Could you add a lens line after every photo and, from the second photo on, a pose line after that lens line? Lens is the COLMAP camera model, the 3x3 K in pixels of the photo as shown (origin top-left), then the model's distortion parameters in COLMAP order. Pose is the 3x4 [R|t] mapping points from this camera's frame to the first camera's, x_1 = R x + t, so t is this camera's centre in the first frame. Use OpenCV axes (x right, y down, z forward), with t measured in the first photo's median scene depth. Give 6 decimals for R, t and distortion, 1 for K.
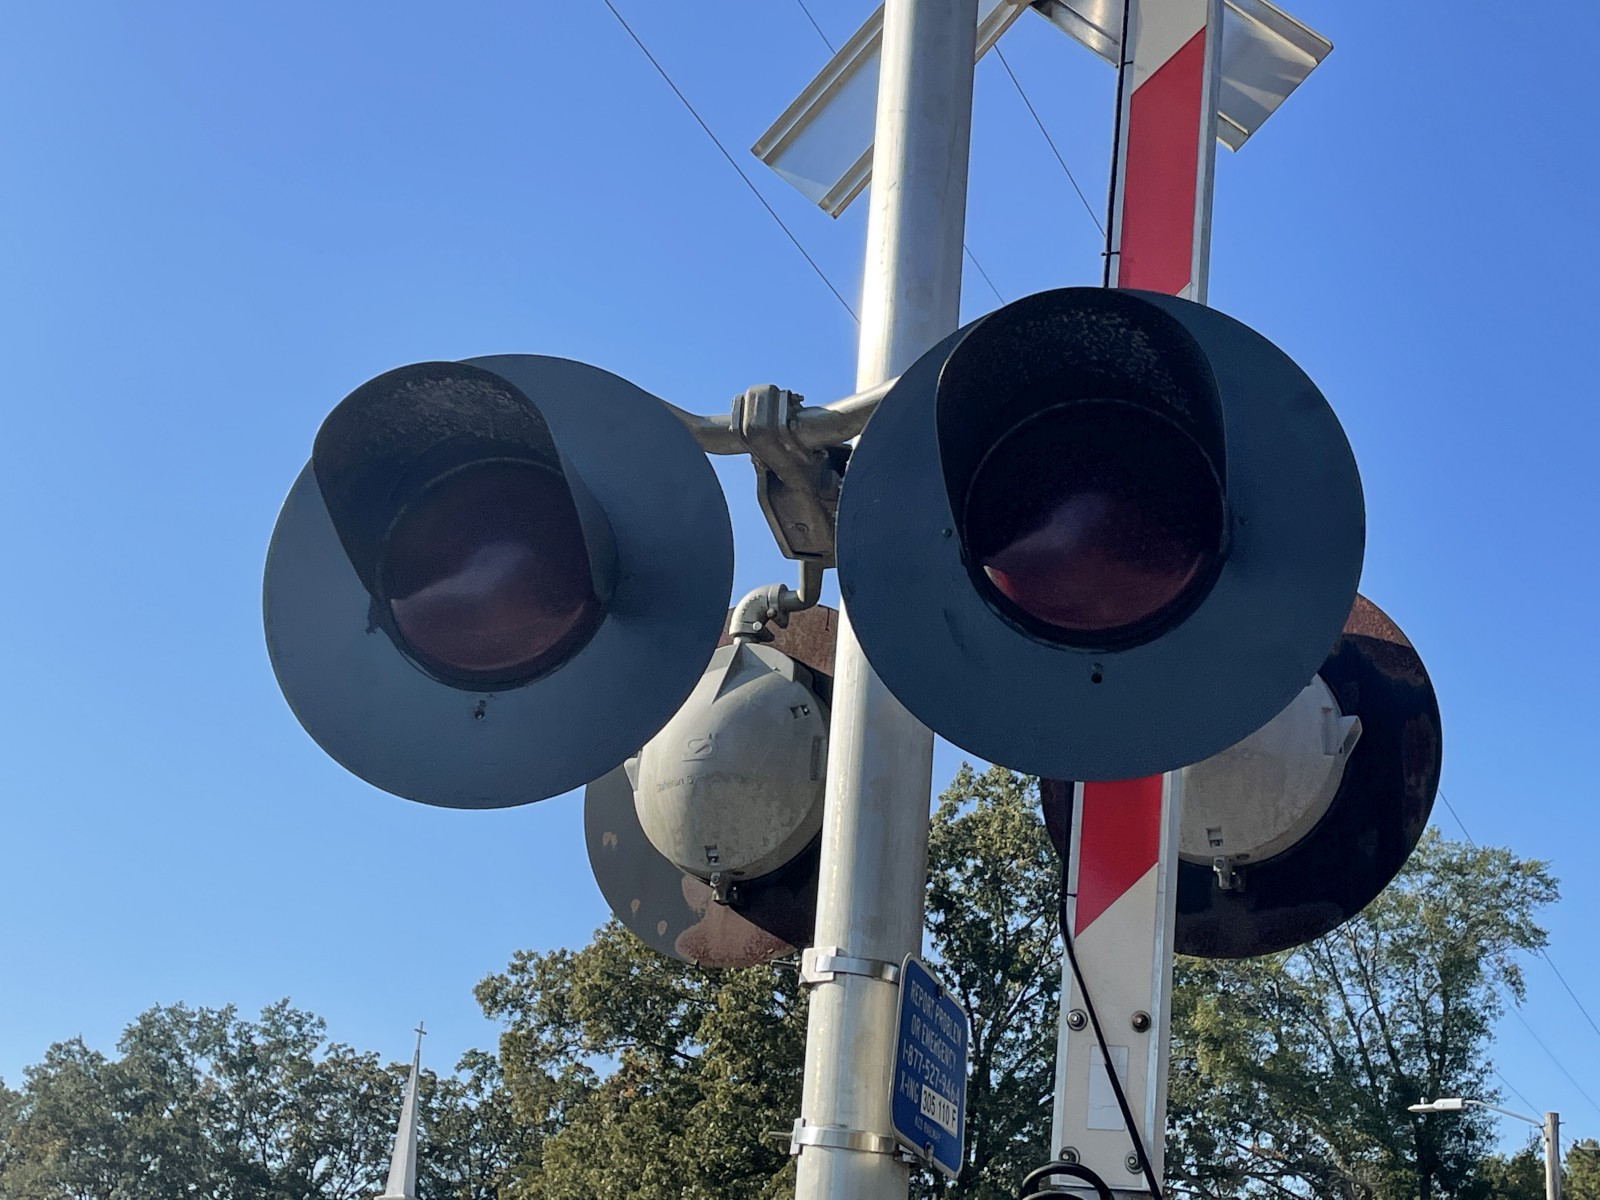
lens RADIAL K [[2407.0, 0, 803.4], [0, 2407.0, 569.6], [0, 0, 1]] dist [0.191931, -0.536667]
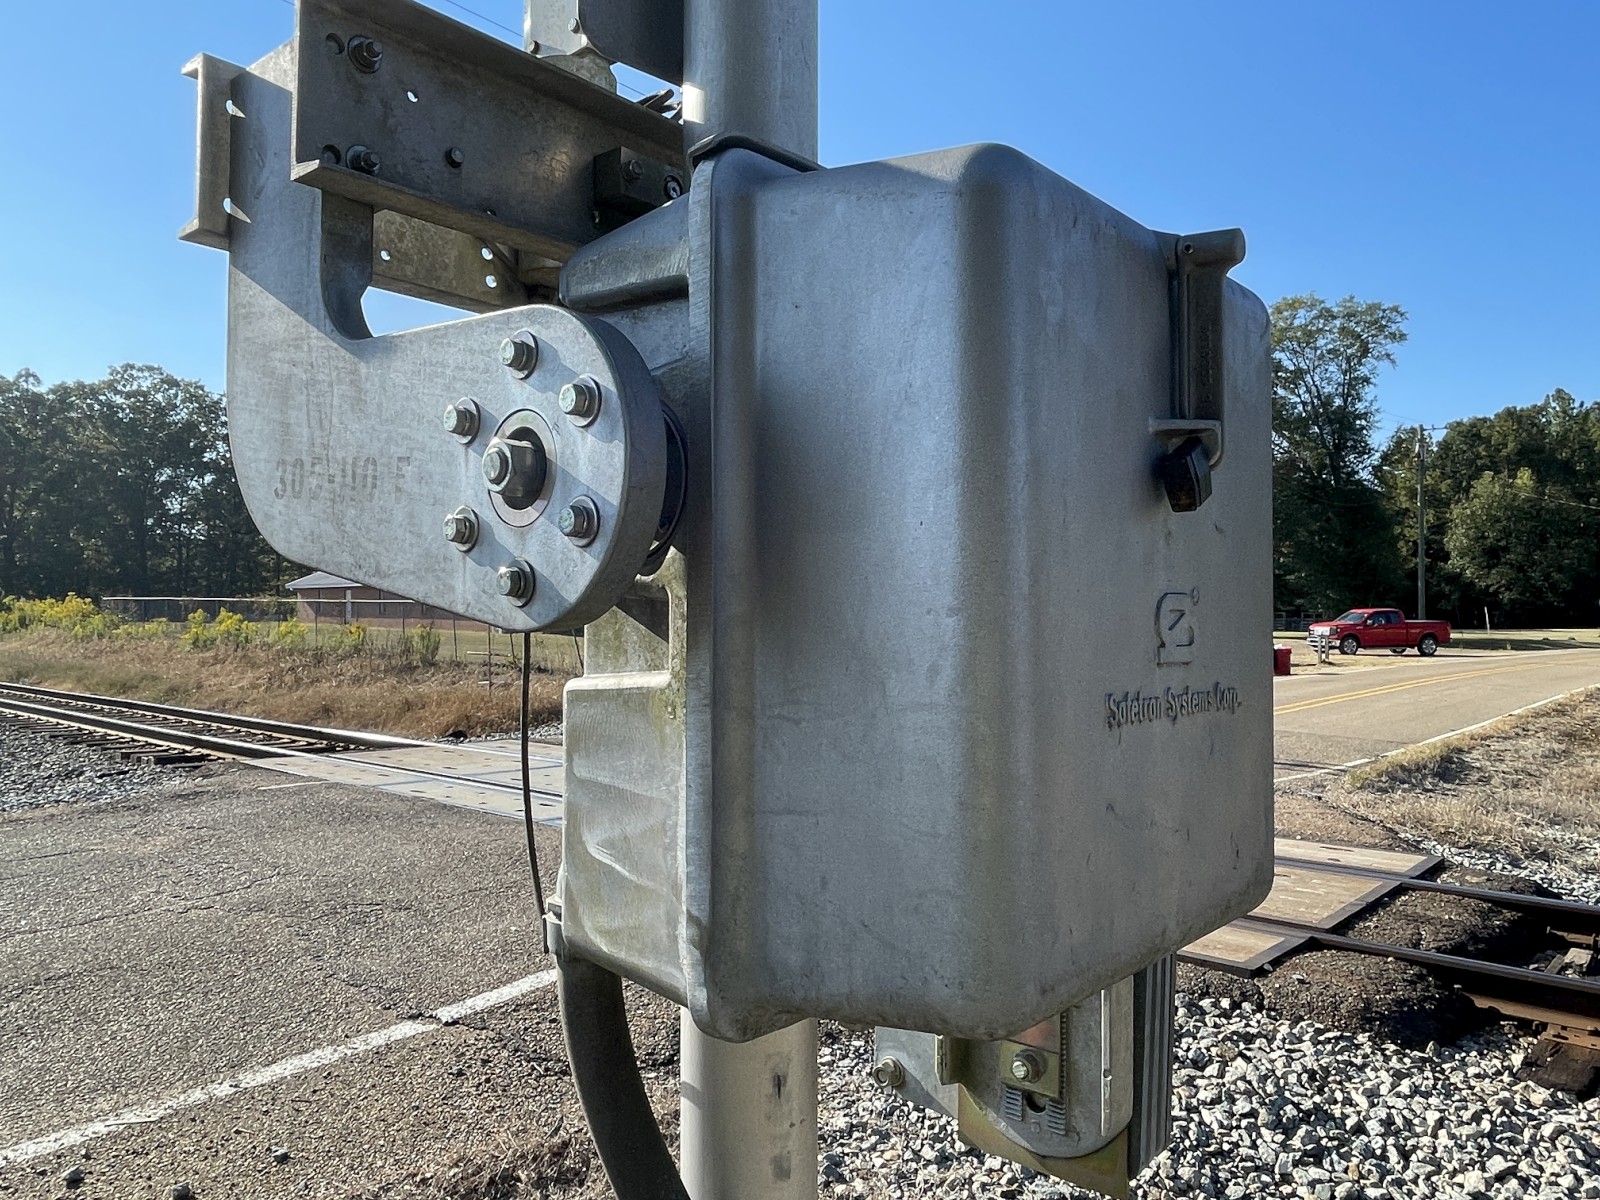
lens RADIAL K [[1142.2, 0, 800.0], [0, 1142.2, 600.0], [0, 0, 1]] dist [-0.008575, -0.004320]
pose [[0.944753, -0.077090, -0.318589, 0.070491], [0.182132, 0.931557, 0.314689, -0.039663], [0.272525, -0.355328, 0.894132, -0.122143]]
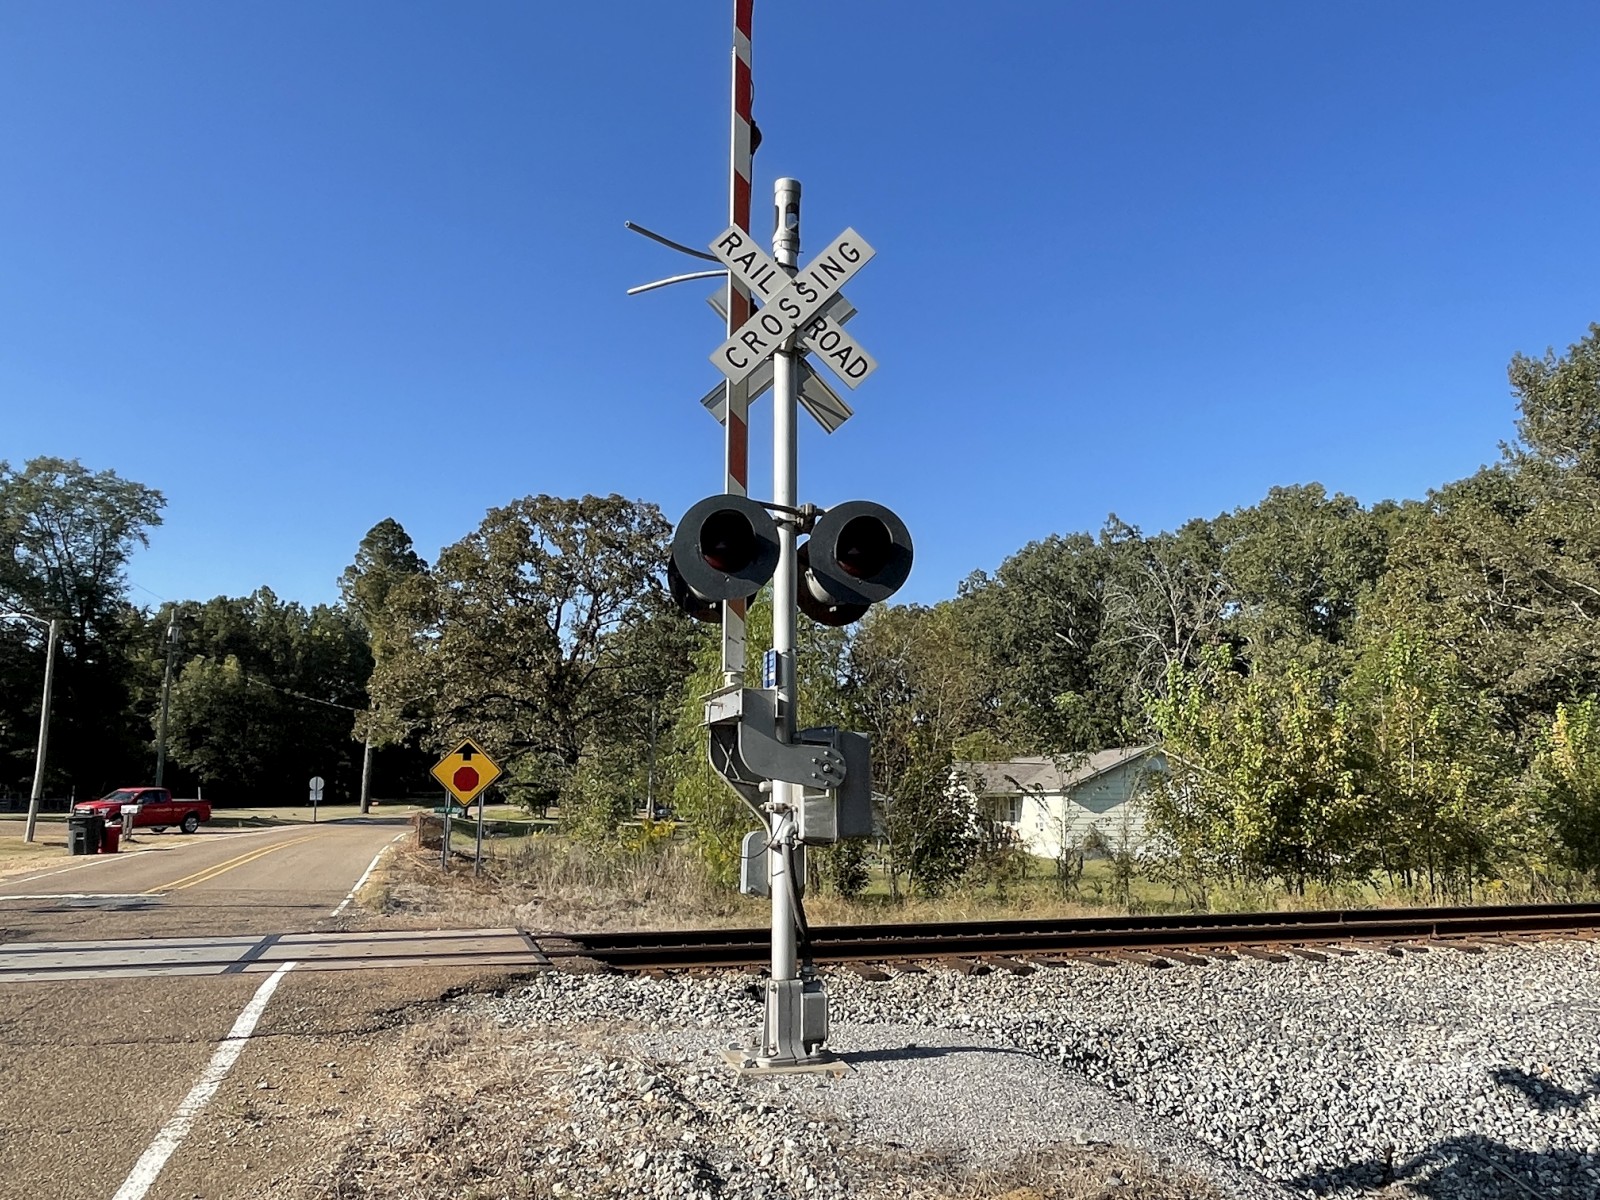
lens RADIAL K [[1184.8, 0, 807.5], [0, 1184.8, 600.2], [0, 0, 1]] dist [0.001077, -0.004559]
pose [[0.749407, 0.038406, 0.660995, 0.019046], [-0.194903, 0.966879, 0.164794, -0.059836], [-0.632773, -0.252328, 0.732071, -0.164057]]
